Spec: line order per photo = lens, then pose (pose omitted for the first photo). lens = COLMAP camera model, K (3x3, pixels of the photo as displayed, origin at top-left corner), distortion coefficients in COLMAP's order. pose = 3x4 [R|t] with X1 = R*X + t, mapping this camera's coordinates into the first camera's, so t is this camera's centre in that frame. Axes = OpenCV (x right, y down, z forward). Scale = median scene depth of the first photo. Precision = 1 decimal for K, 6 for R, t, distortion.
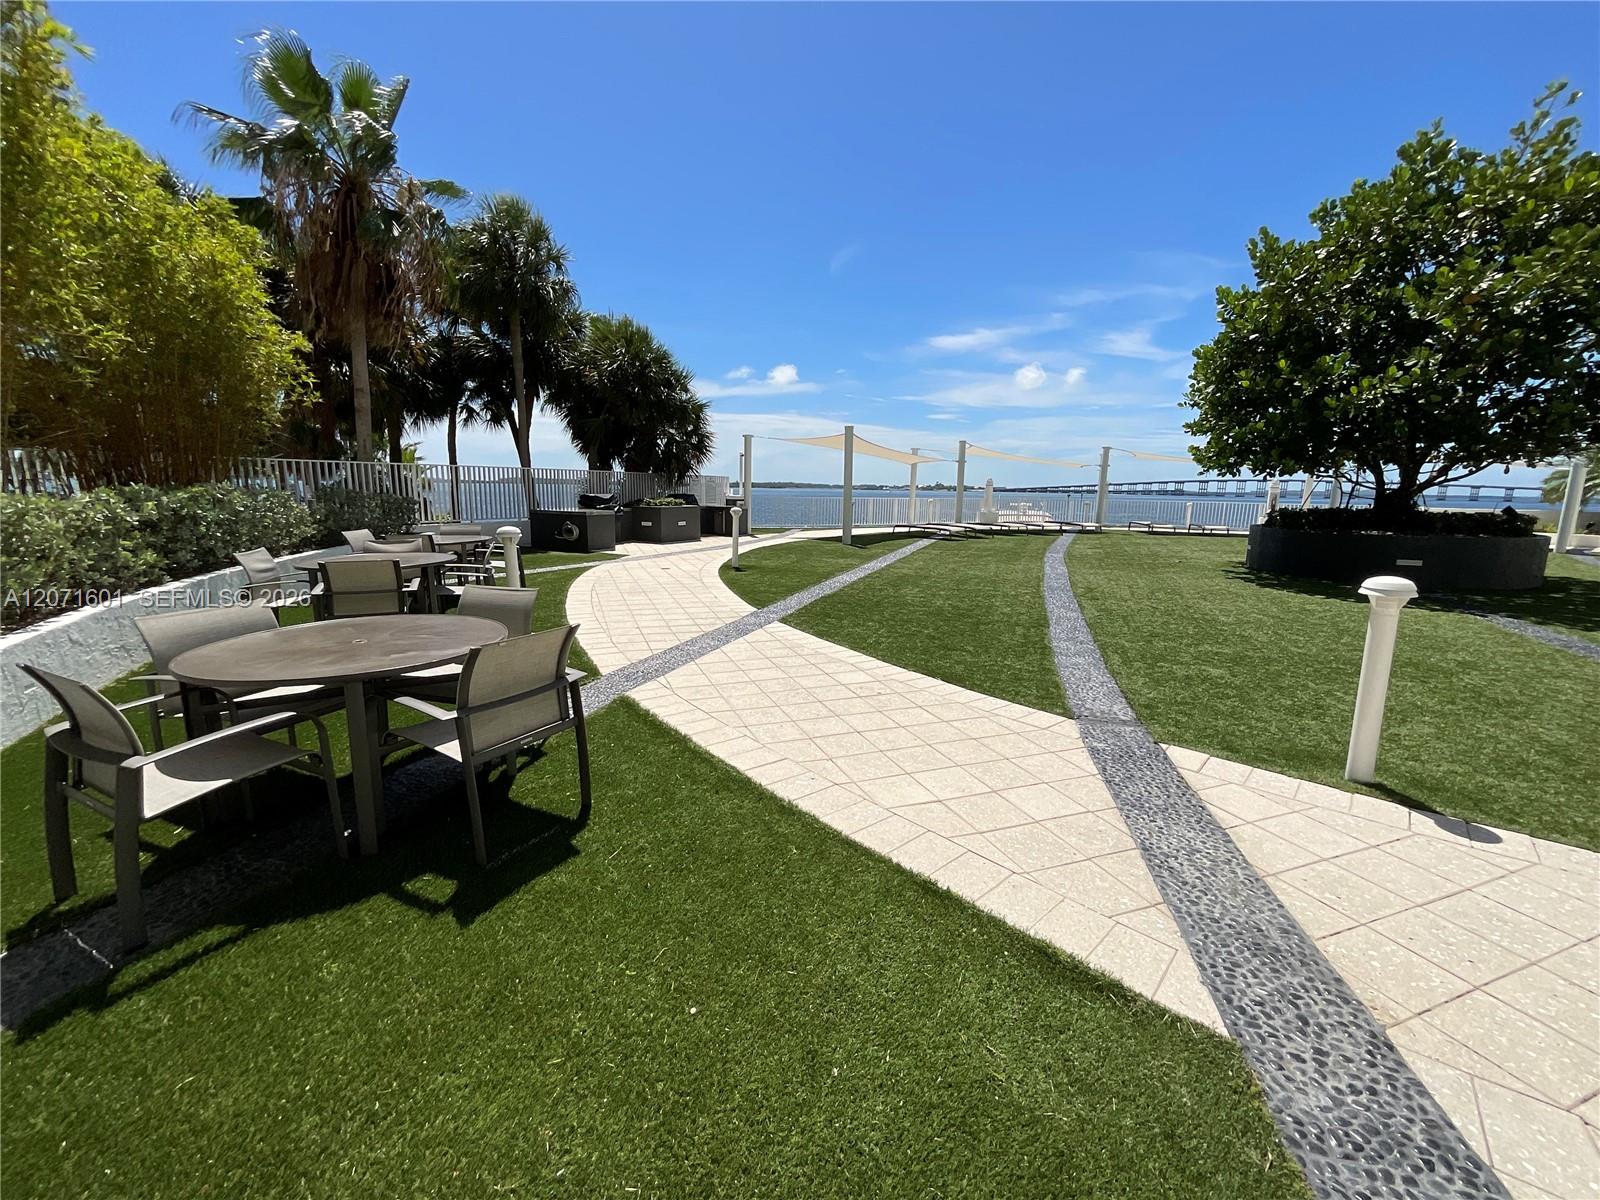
lens RADIAL K [[652.8, 0, 804.9], [0, 652.8, 606.5], [0, 0, 1]] dist [-0.000699, -0.000640]
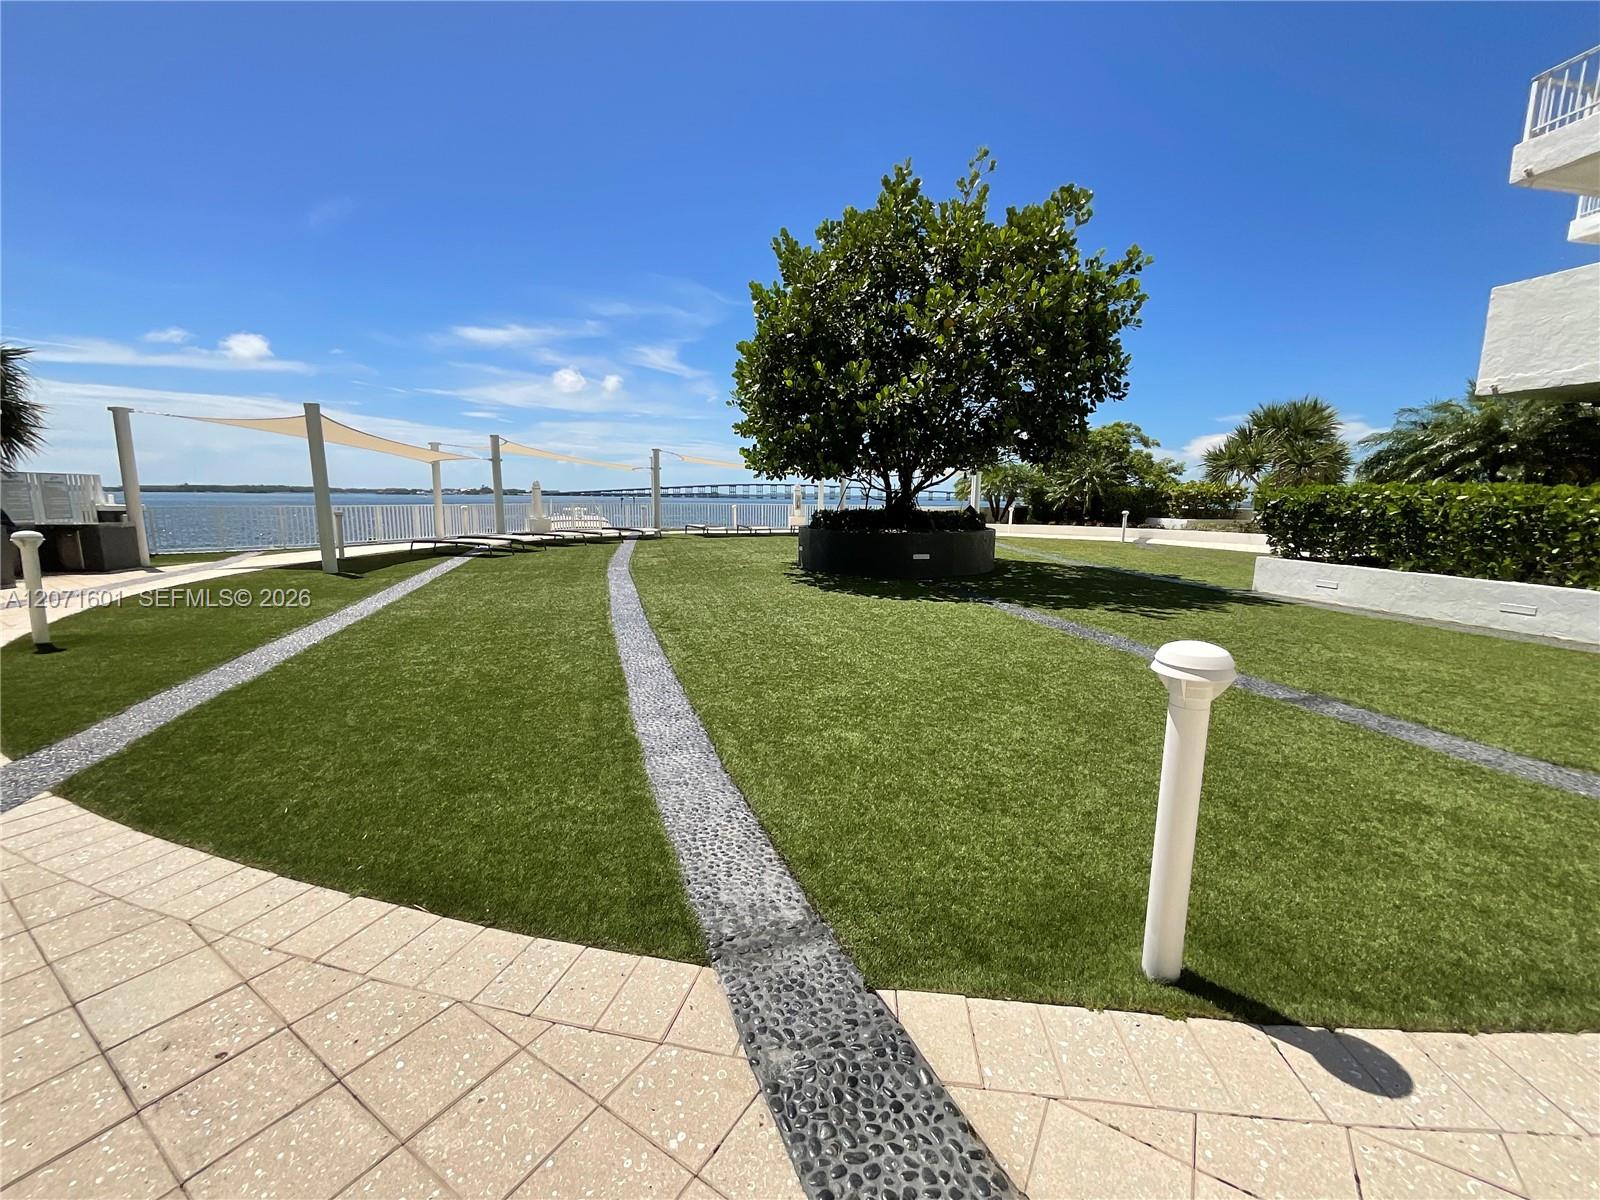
lens RADIAL K [[652.8, 0, 796.6], [0, 652.8, 605.2], [0, 0, 1]] dist [-0.000699, -0.000640]
pose [[0.803308, -0.105518, 0.586142, 0.078884], [0.109769, 0.993551, 0.028422, -0.039413], [-0.585361, 0.041508, 0.809710, 0.214338]]
